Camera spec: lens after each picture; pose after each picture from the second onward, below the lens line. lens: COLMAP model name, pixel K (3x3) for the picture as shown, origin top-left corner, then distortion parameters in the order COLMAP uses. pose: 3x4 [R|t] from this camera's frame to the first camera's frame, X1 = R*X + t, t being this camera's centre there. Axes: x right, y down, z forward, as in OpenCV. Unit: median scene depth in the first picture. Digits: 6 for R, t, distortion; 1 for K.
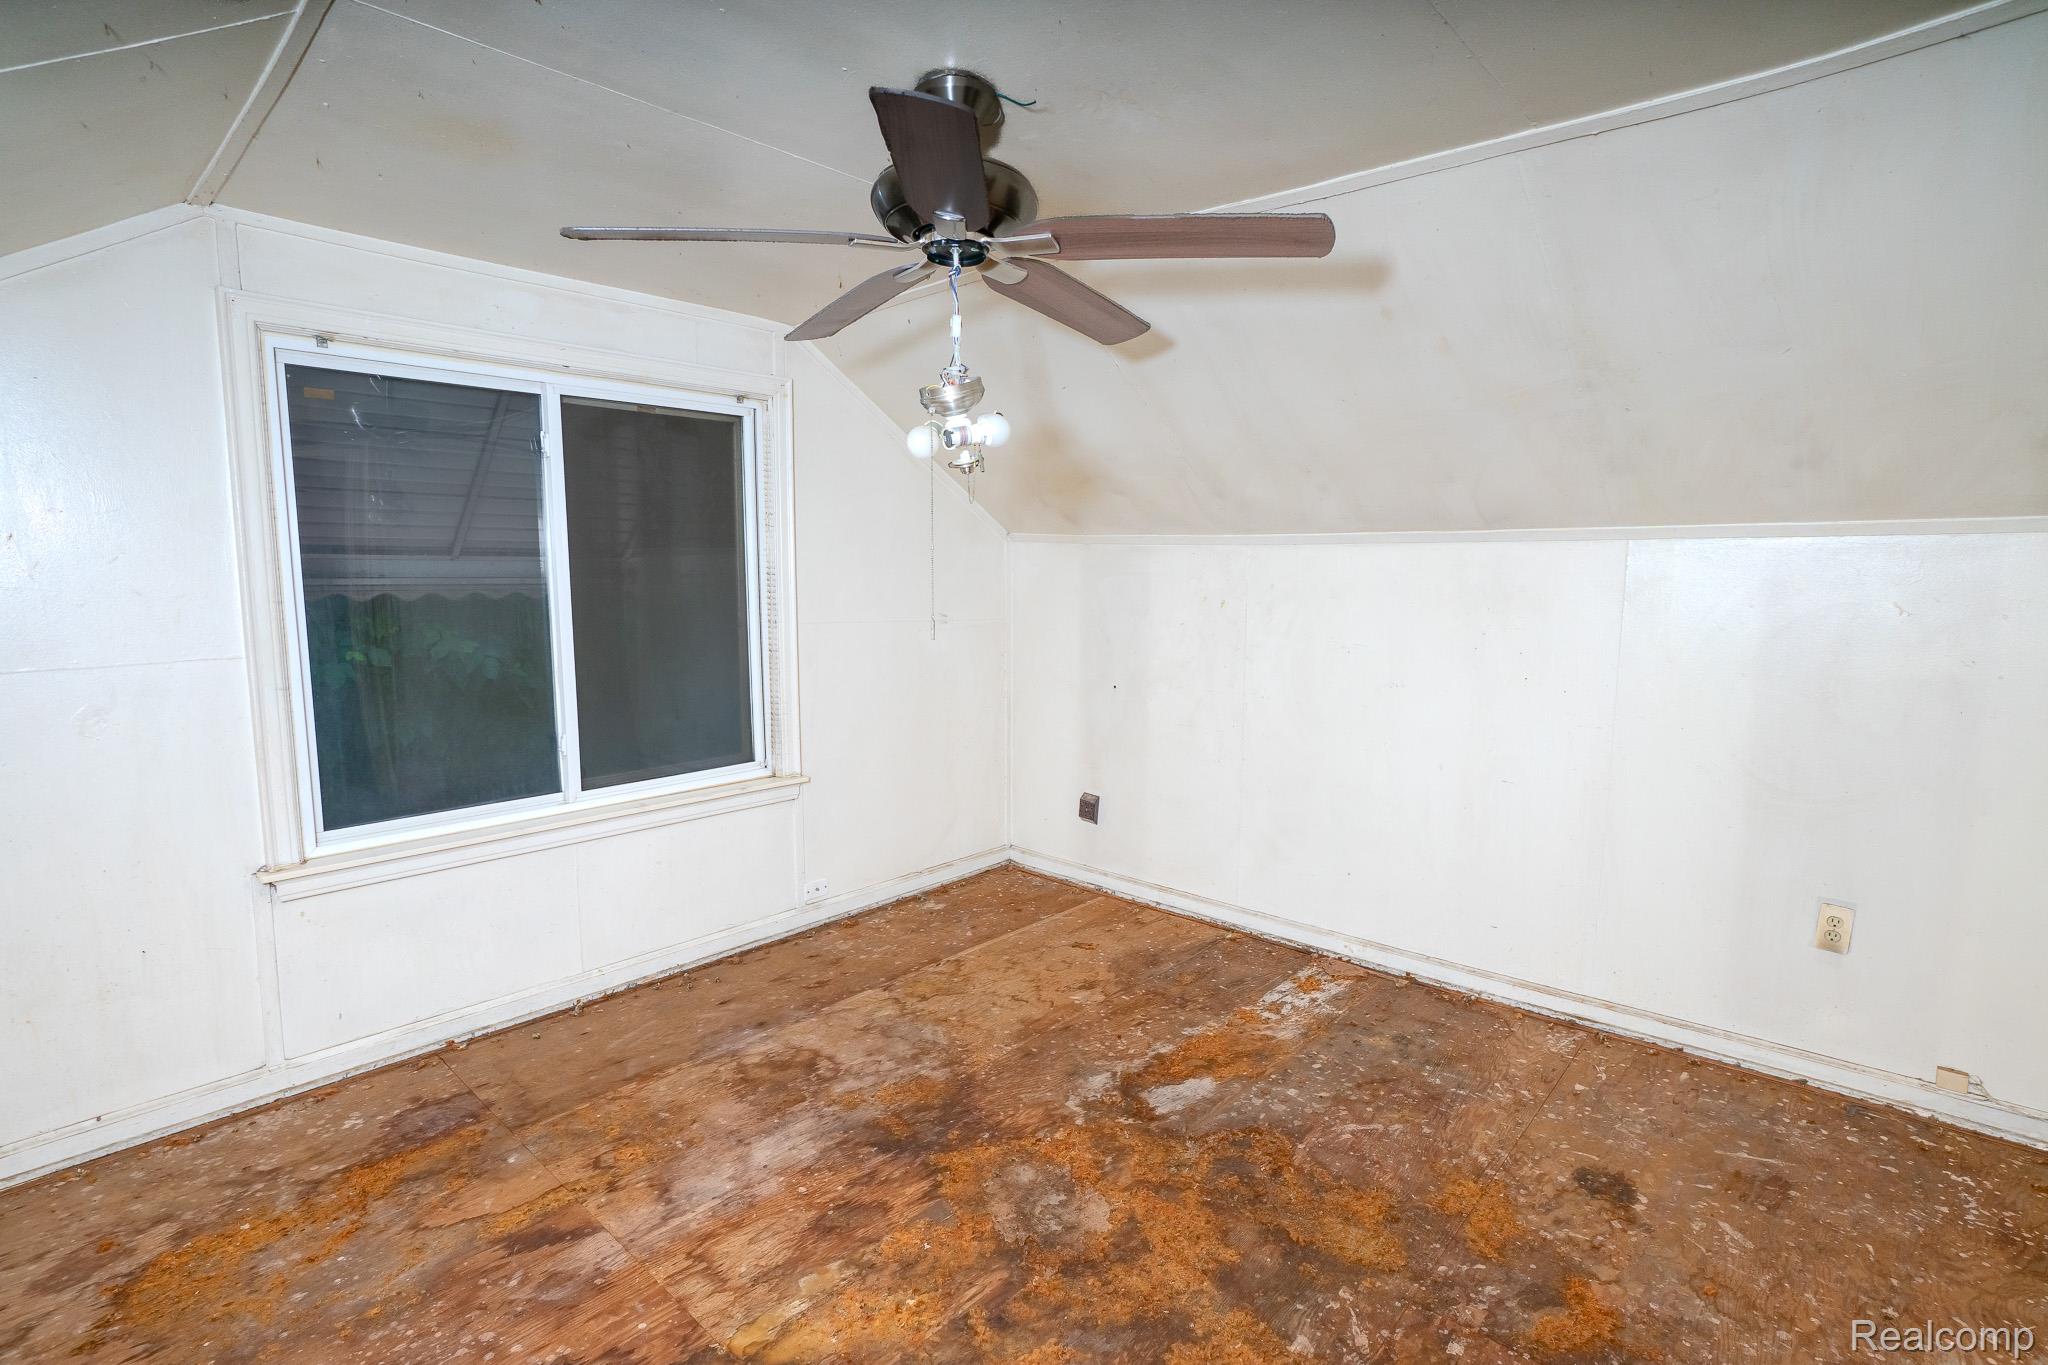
lens RADIAL K [[982.1, 0, 1022.6], [0, 982.1, 682.8], [0, 0, 1]] dist [0.006627, 0.000441]
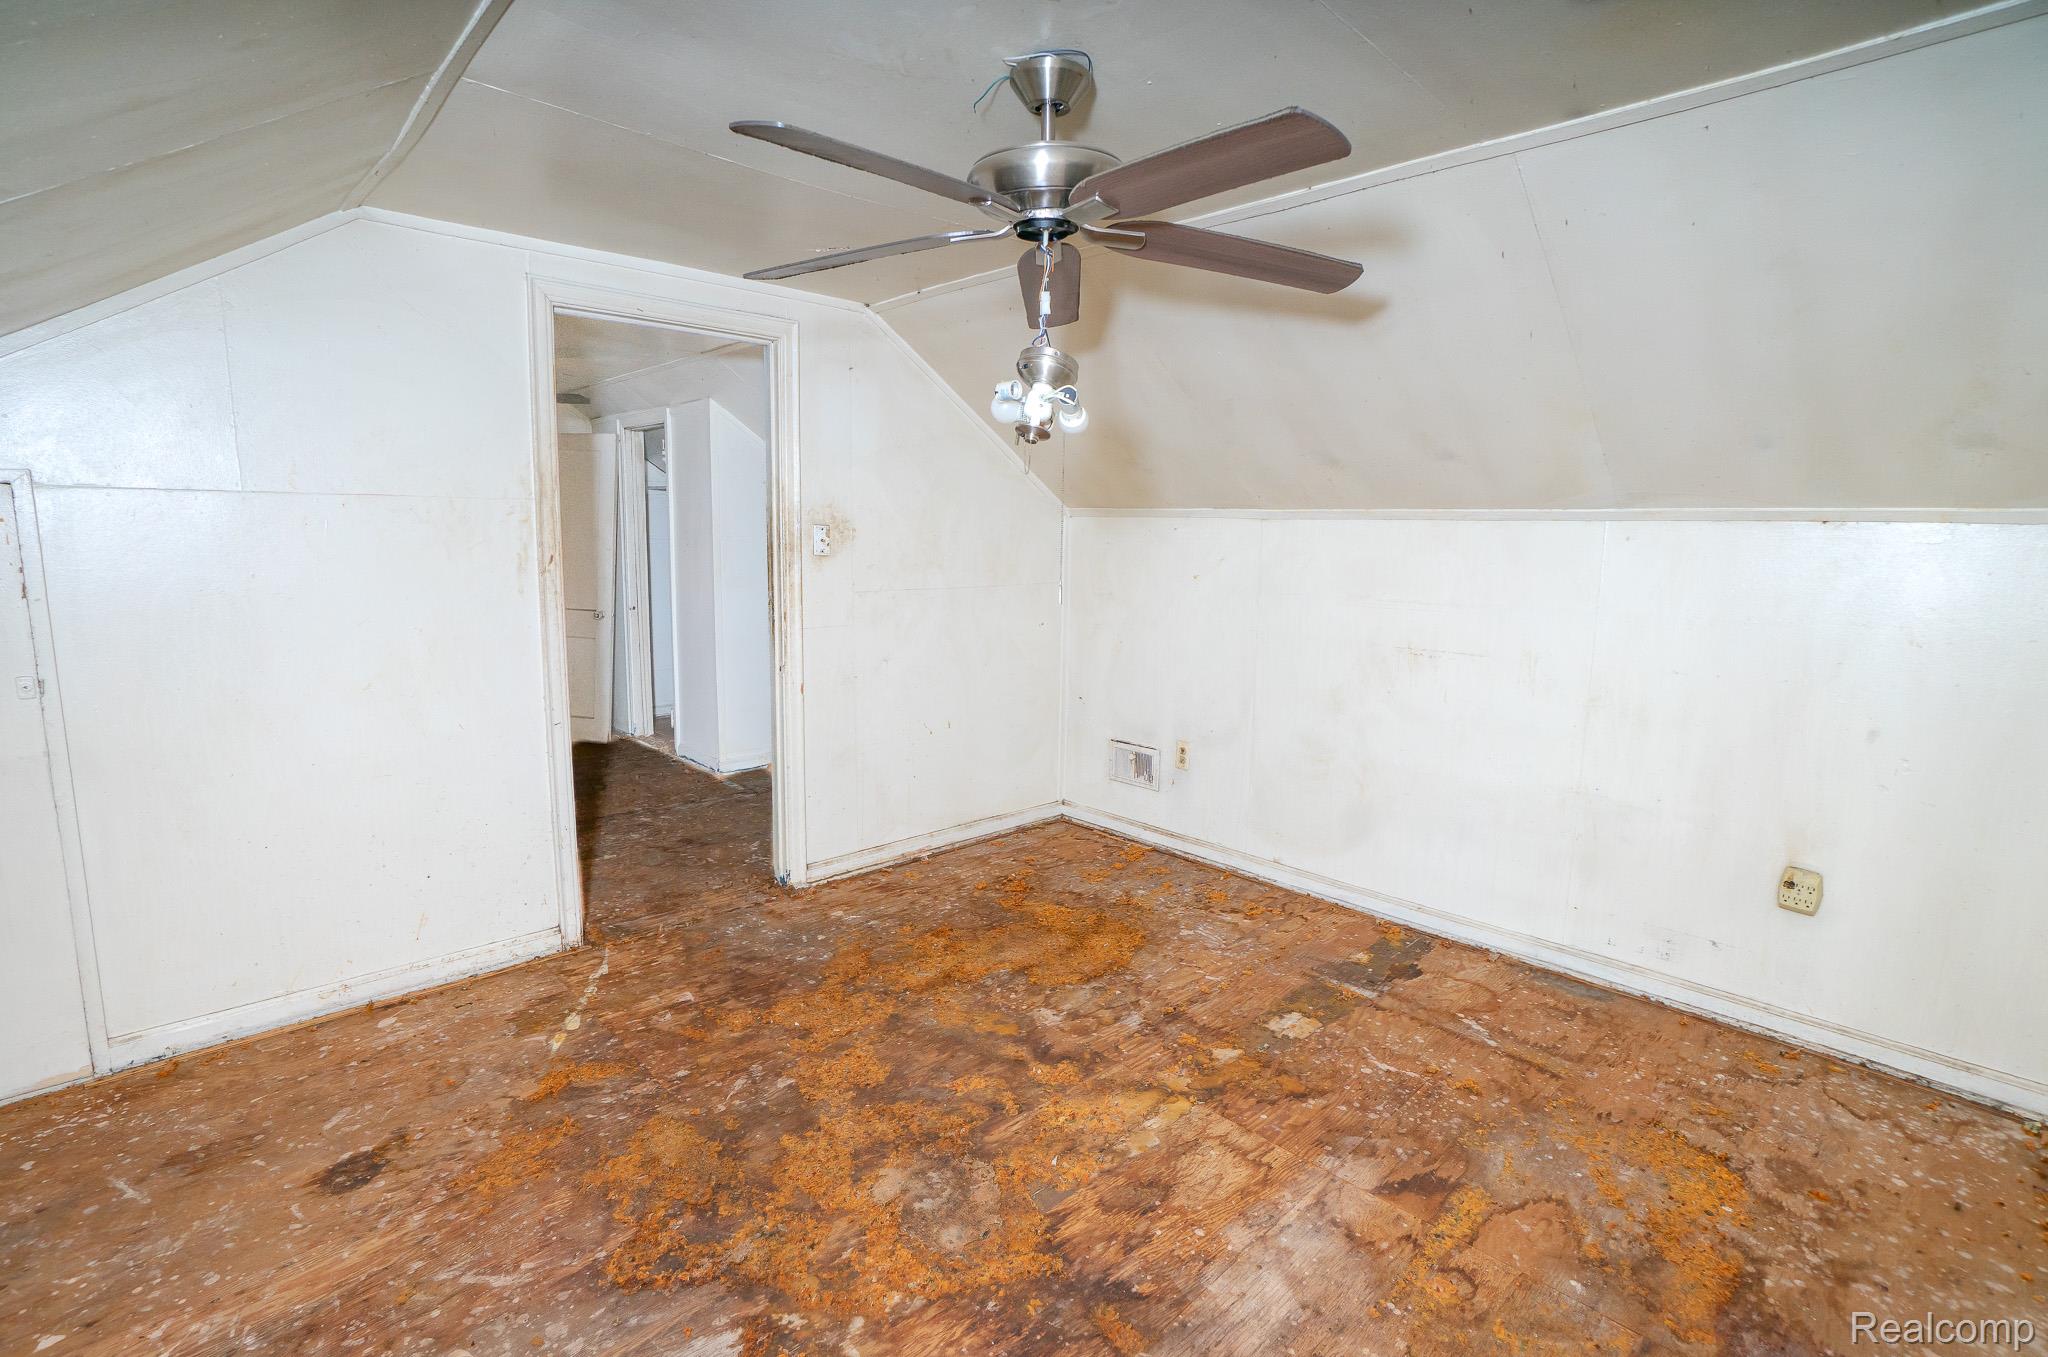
lens RADIAL K [[913.9, 0, 1022.9], [0, 913.9, 676.4], [0, 0, 1]] dist [-0.006302, 0.001485]
pose [[-0.997778, -0.033406, 0.057650, -0.097328], [-0.016697, 0.962984, 0.269042, -0.211271], [-0.064503, 0.267482, -0.961401, 1.760438]]
